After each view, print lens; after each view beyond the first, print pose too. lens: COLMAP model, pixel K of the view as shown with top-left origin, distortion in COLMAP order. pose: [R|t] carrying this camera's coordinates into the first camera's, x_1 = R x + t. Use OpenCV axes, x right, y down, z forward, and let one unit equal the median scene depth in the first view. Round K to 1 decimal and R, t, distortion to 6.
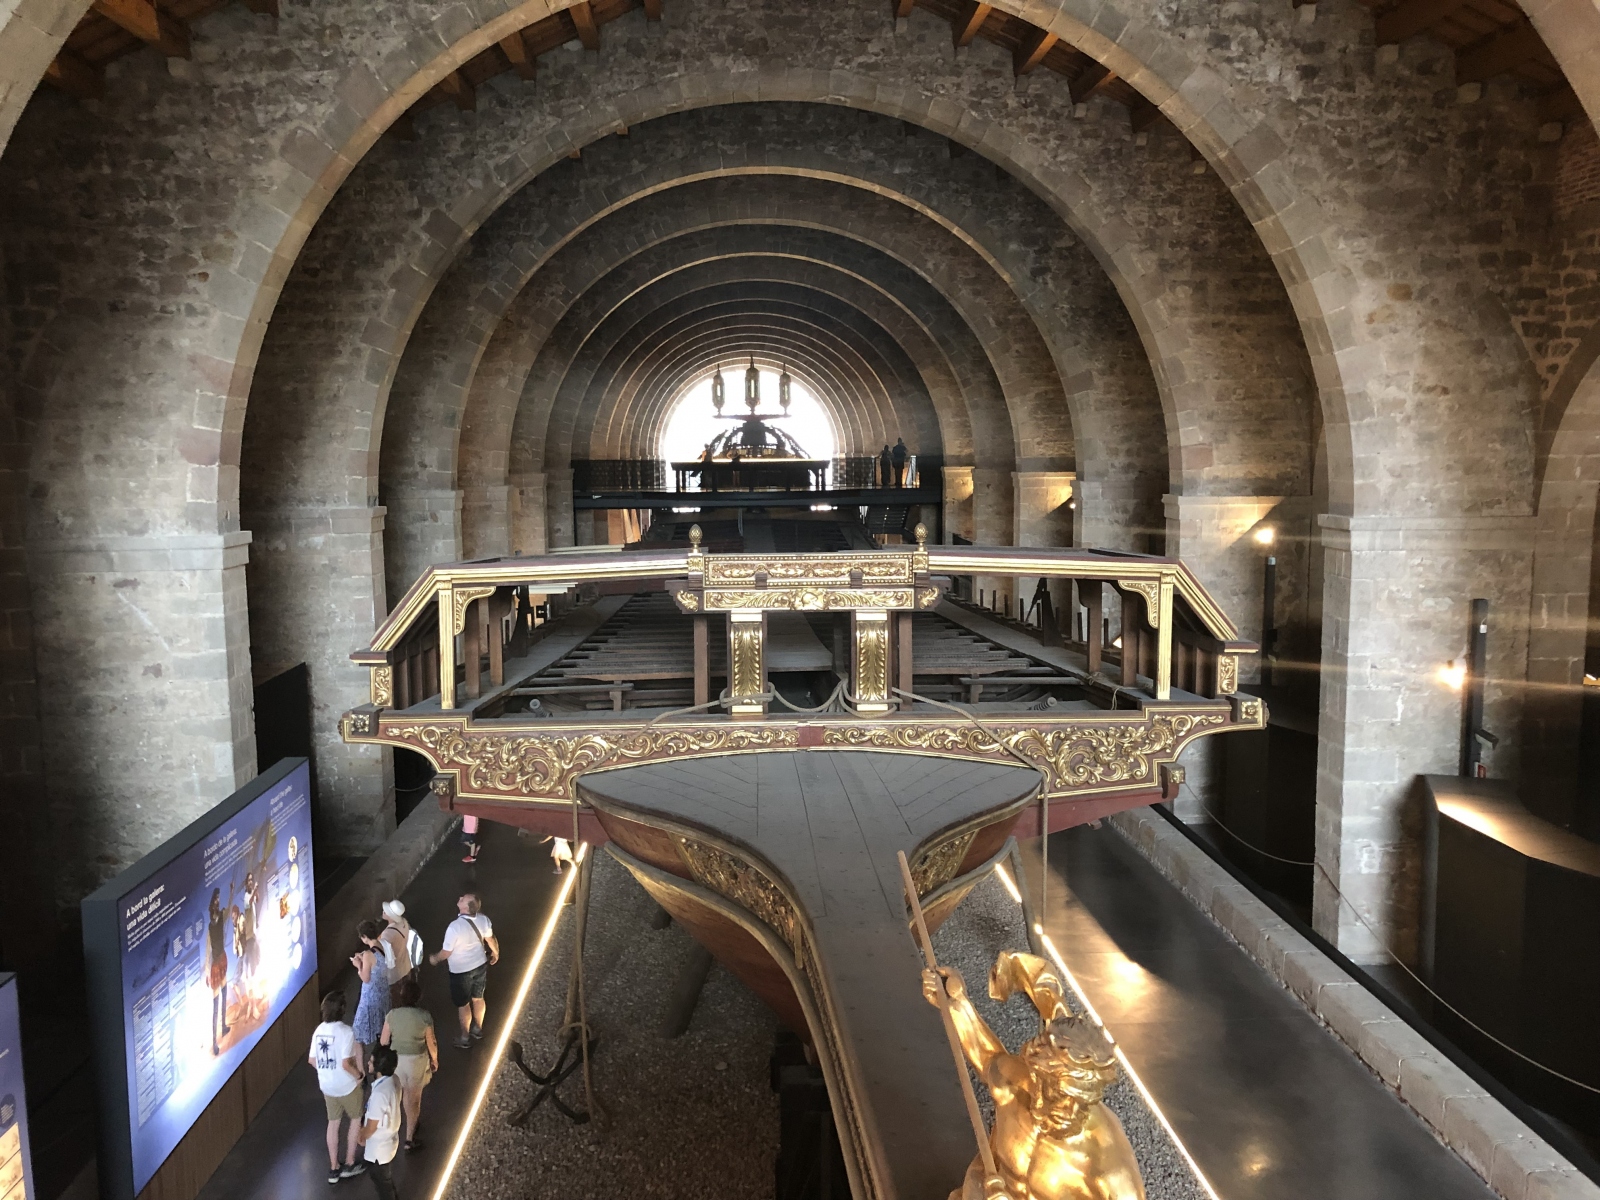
lens RADIAL K [[1311.8, 0, 800.0], [0, 1311.8, 600.0], [0, 0, 1]] dist [0.014117, 0.007654]
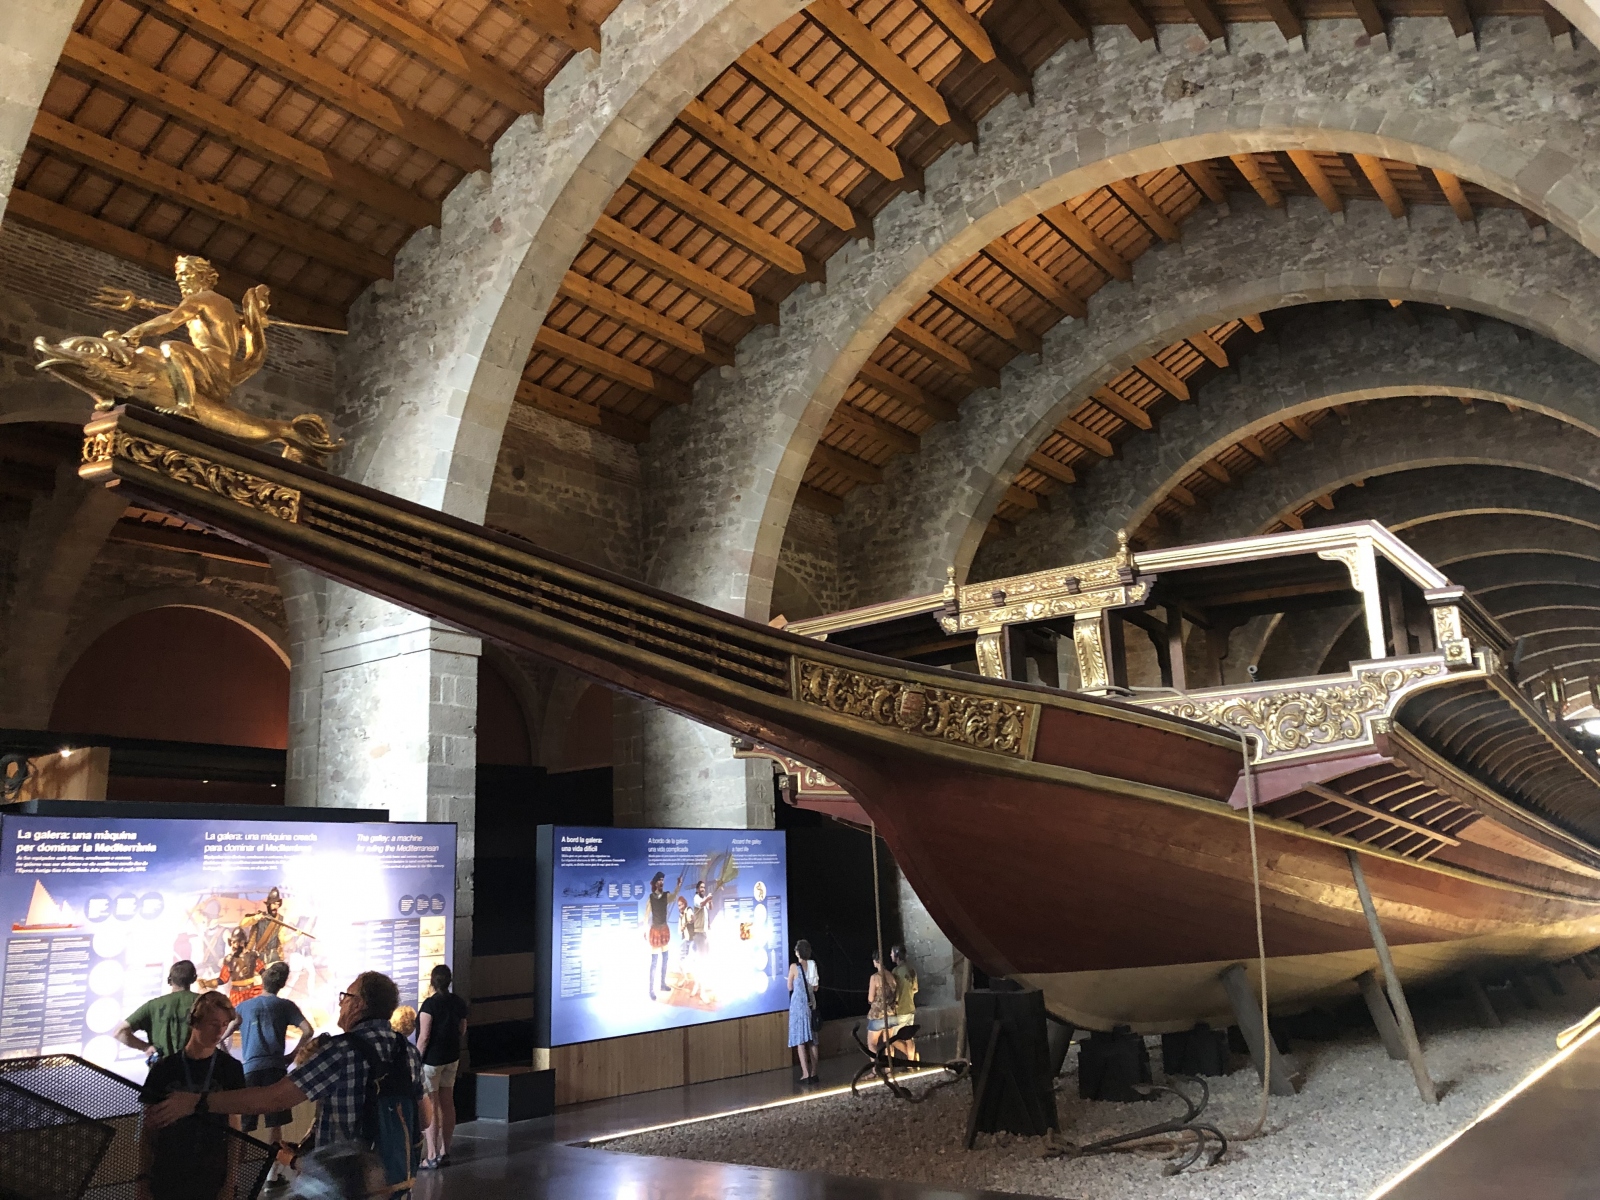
lens RADIAL K [[1299.6, 0, 800.1], [0, 1299.6, 584.7], [0, 0, 1]] dist [0.044302, -0.074176]
pose [[0.780682, -0.163241, -0.603231, 0.445132], [-0.045056, 0.948066, -0.314866, 0.289540], [0.623302, 0.272990, 0.732783, 0.001927]]
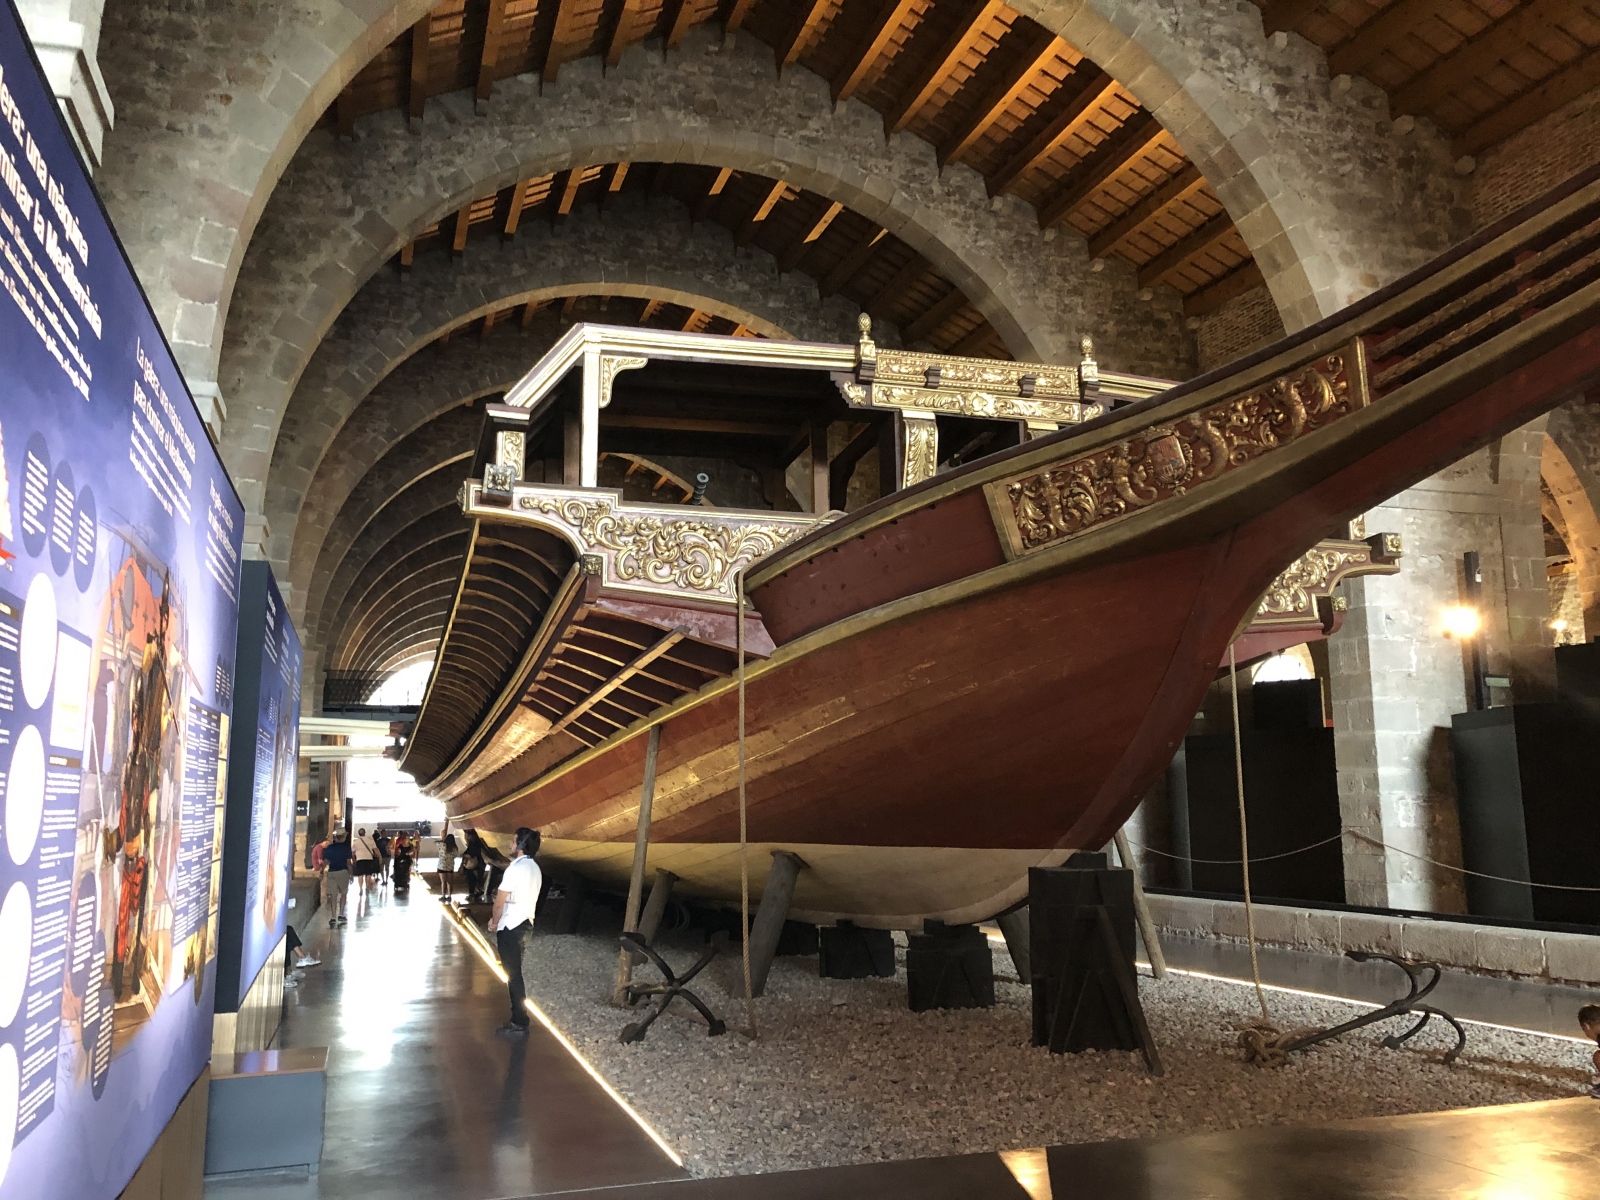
lens RADIAL K [[1309.8, 0, 801.6], [0, 1309.8, 604.8], [0, 0, 1]] dist [-0.004885, 0.048320]
pose [[0.964119, 0.040895, 0.262302, -0.286733], [0.030773, 0.964186, -0.263434, 0.307282], [-0.263681, 0.262054, 0.928332, 0.167954]]
